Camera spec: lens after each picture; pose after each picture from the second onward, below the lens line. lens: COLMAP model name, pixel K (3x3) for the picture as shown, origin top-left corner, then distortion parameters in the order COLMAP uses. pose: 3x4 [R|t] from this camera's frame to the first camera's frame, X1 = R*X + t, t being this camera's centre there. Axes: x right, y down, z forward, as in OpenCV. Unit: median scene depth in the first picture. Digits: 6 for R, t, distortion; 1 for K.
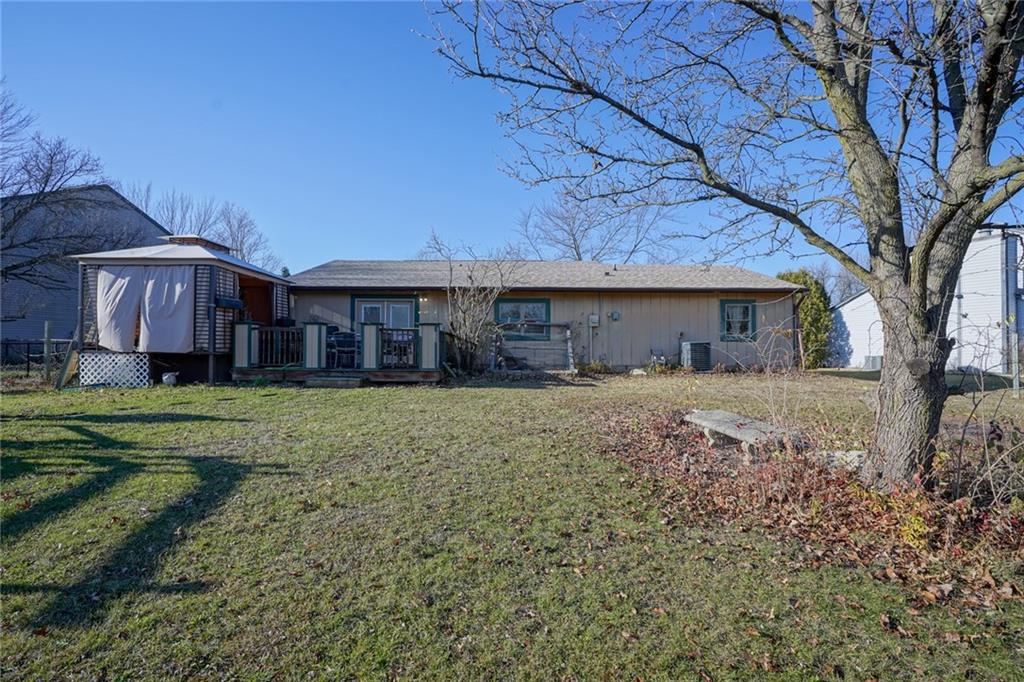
lens RADIAL K [[468.0, 0, 507.0], [0, 468.0, 343.0], [0, 0, 1]] dist [-0.001716, -0.000509]
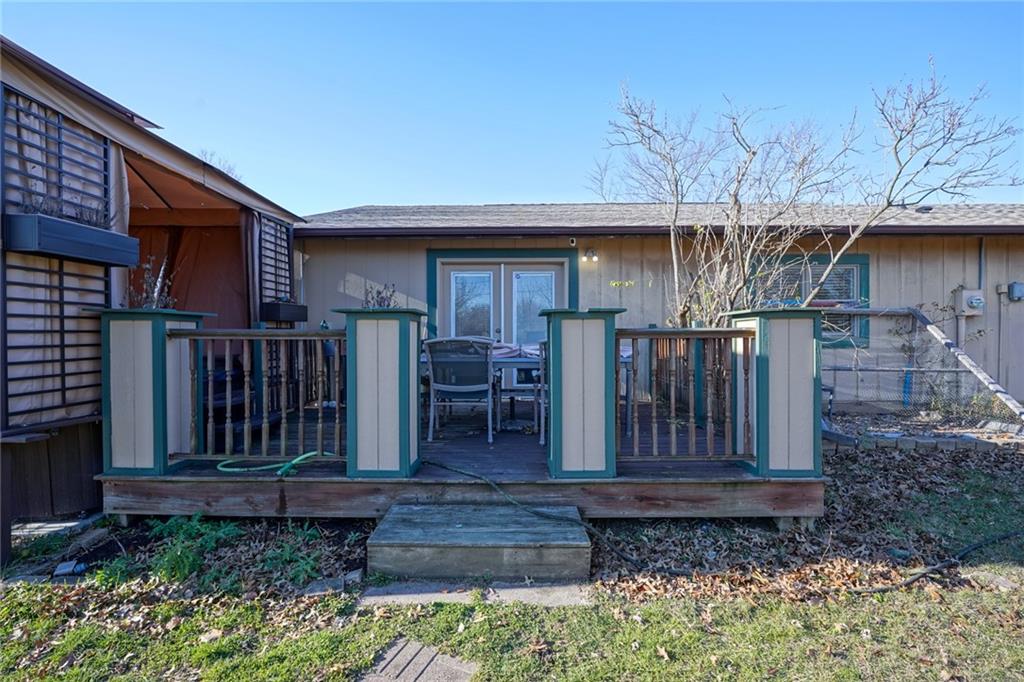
lens RADIAL K [[485.5, 0, 512.0], [0, 485.5, 341.0], [0, 0, 1]] dist [-0.001154, -0.000162]
pose [[0.999949, -0.006976, -0.007309, -0.280085], [0.007108, 0.999809, 0.018201, -0.025671], [0.007181, -0.018252, 0.999808, 0.593685]]
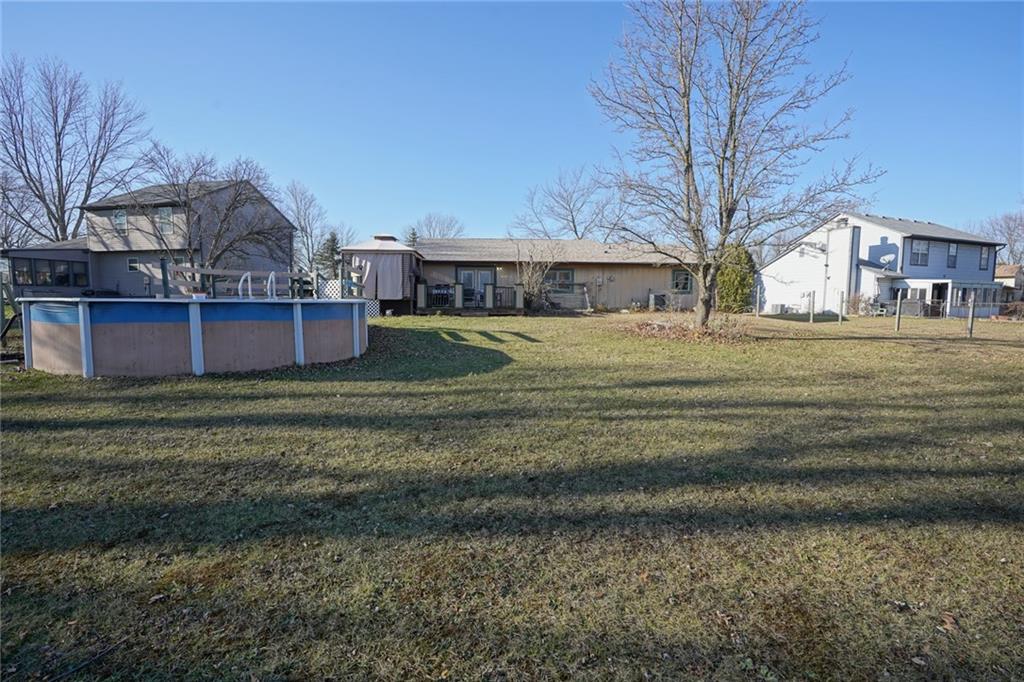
lens RADIAL K [[468.0, 0, 507.0], [0, 468.0, 343.0], [0, 0, 1]] dist [-0.001716, -0.000509]
pose [[0.998418, -0.004476, 0.056042, -0.275647], [-0.001153, 0.994987, 0.099999, 0.005699], [-0.056208, -0.099906, 0.993408, -0.777701]]
